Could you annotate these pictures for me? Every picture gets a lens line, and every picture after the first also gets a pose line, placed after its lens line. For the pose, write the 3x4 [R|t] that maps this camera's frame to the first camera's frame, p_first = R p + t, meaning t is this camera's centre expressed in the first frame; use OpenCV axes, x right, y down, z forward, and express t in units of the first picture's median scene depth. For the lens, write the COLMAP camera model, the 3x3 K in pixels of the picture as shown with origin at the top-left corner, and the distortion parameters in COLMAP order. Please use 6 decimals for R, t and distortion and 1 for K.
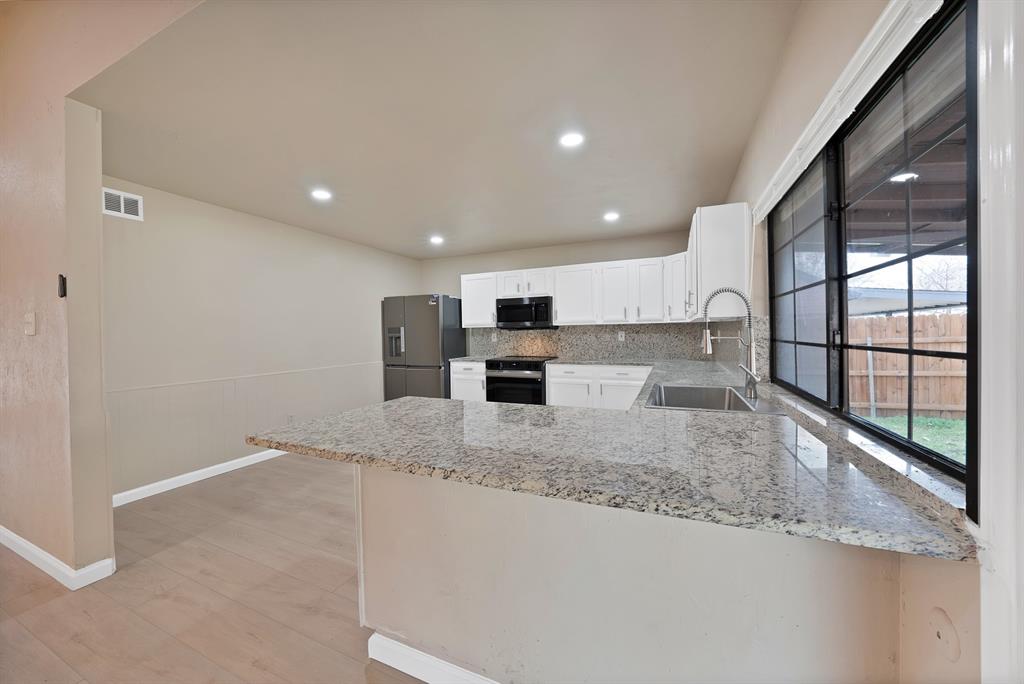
lens RADIAL K [[379.6, 0, 510.8], [0, 379.6, 338.4], [0, 0, 1]] dist [-0.001495, -0.000127]
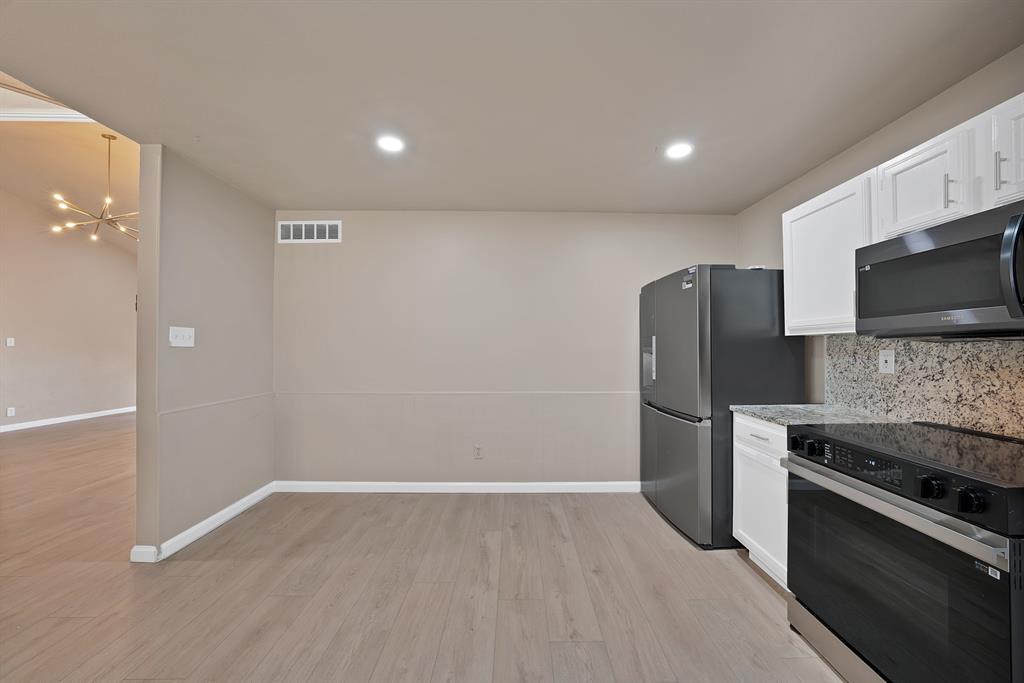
lens RADIAL K [[379.6, 0, 510.8], [0, 379.6, 337.9], [0, 0, 1]] dist [-0.001495, -0.000127]
pose [[0.407520, -0.005303, -0.913181, 0.145711], [-0.021905, 0.999639, -0.015581, -0.012975], [0.912933, 0.026353, 0.407257, 0.585152]]
